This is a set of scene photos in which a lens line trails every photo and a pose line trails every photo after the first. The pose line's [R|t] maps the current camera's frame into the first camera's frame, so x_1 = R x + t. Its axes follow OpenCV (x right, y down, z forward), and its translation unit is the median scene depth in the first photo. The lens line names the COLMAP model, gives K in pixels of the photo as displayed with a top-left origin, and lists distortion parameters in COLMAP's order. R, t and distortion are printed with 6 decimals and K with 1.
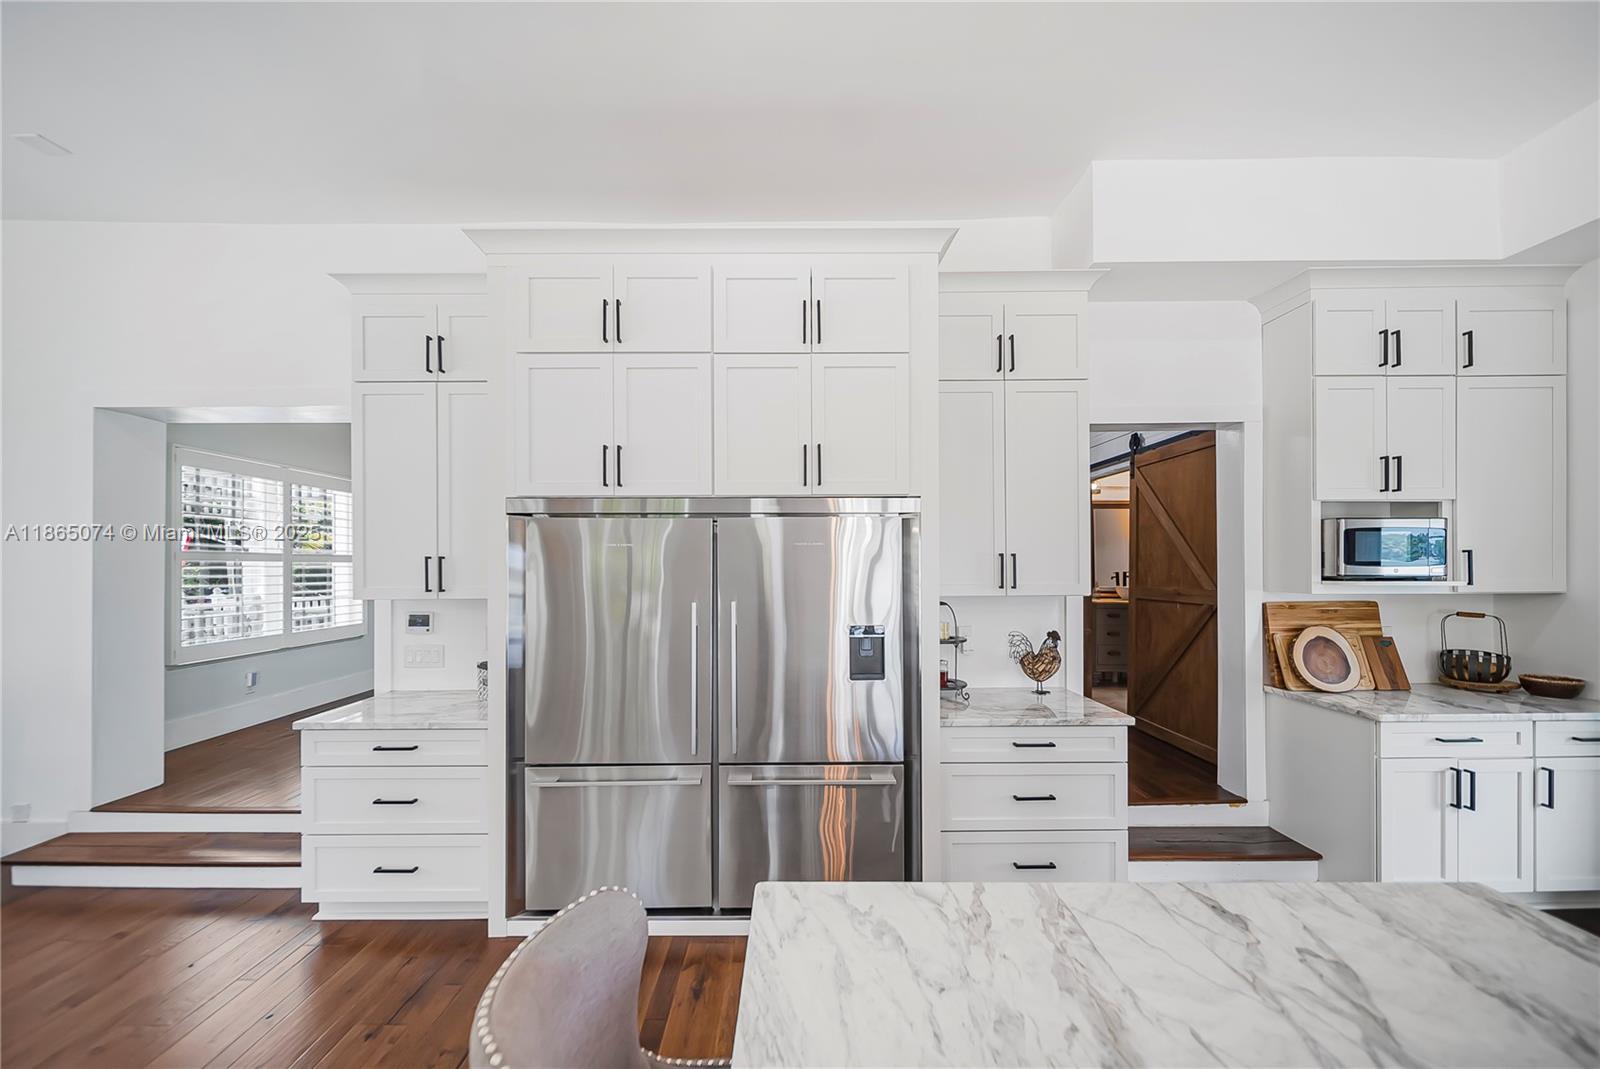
lens RADIAL K [[590.6, 0, 789.6], [0, 590.6, 564.9], [0, 0, 1]] dist [0.000023, -0.002380]
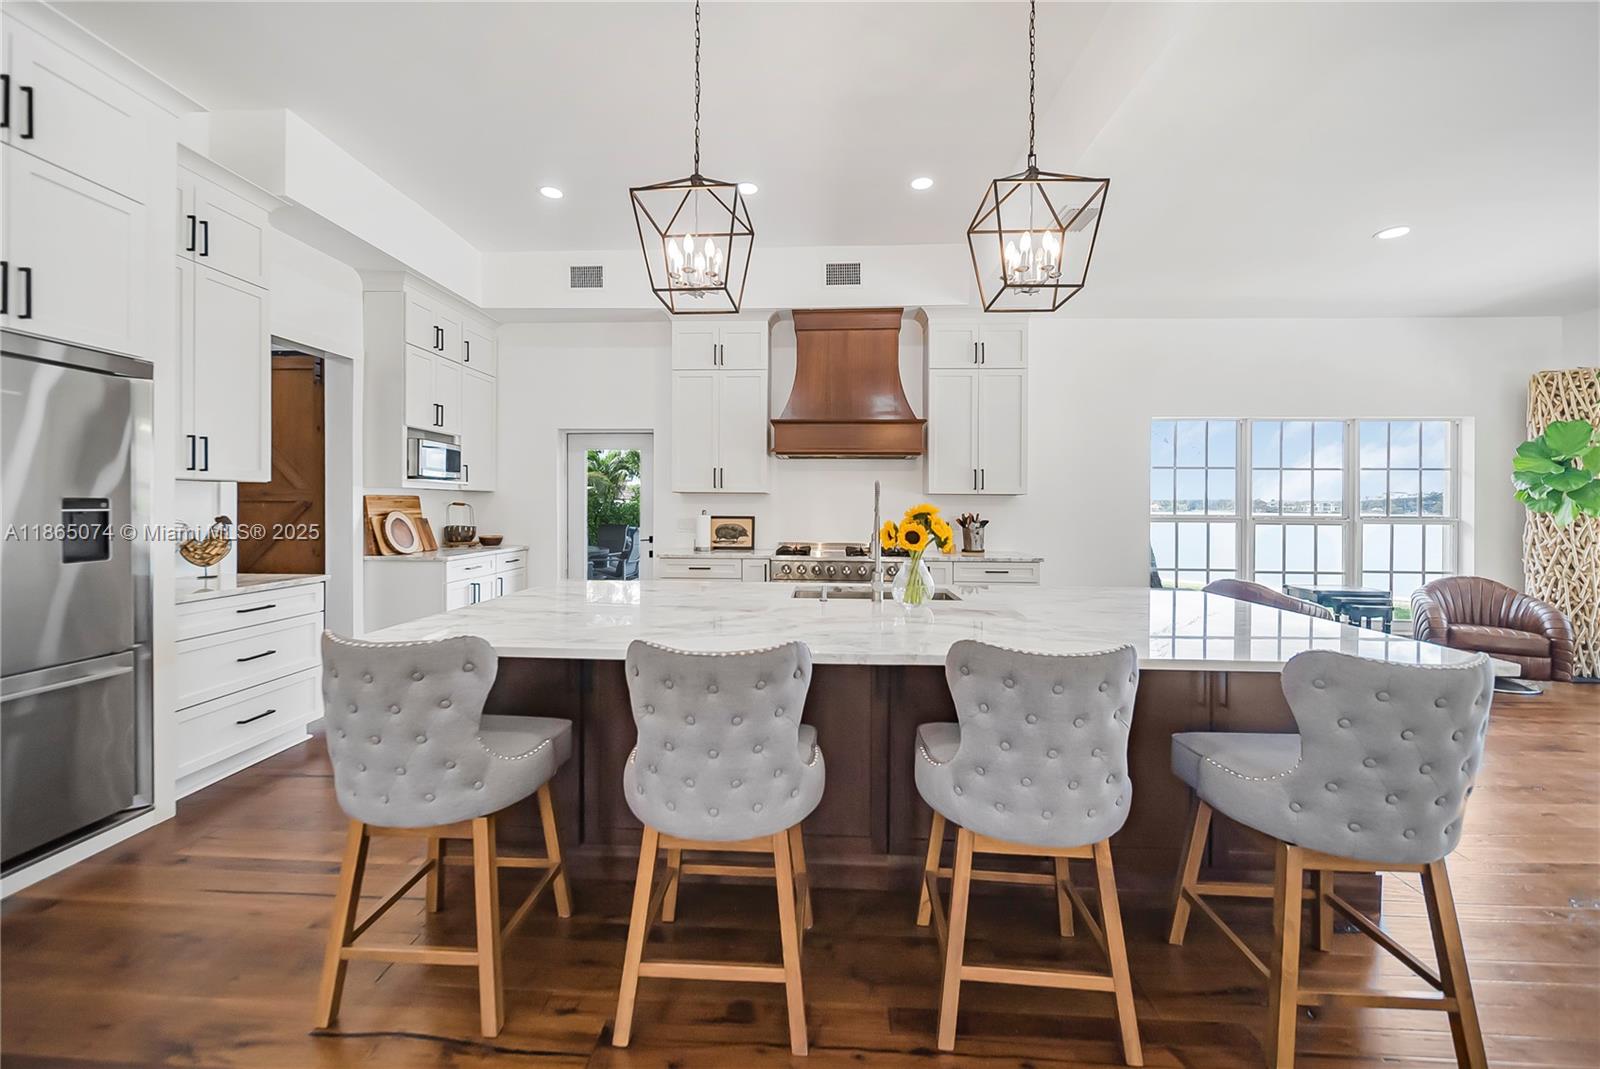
lens RADIAL K [[617.7, 0, 800.6], [0, 617.7, 506.9], [0, 0, 1]] dist [0.001247, -0.000075]
pose [[0.025127, 0.005442, 0.999669, -0.653577], [-0.008676, 0.999949, -0.005225, 0.097554], [-0.999647, -0.008542, 0.025172, -0.050590]]
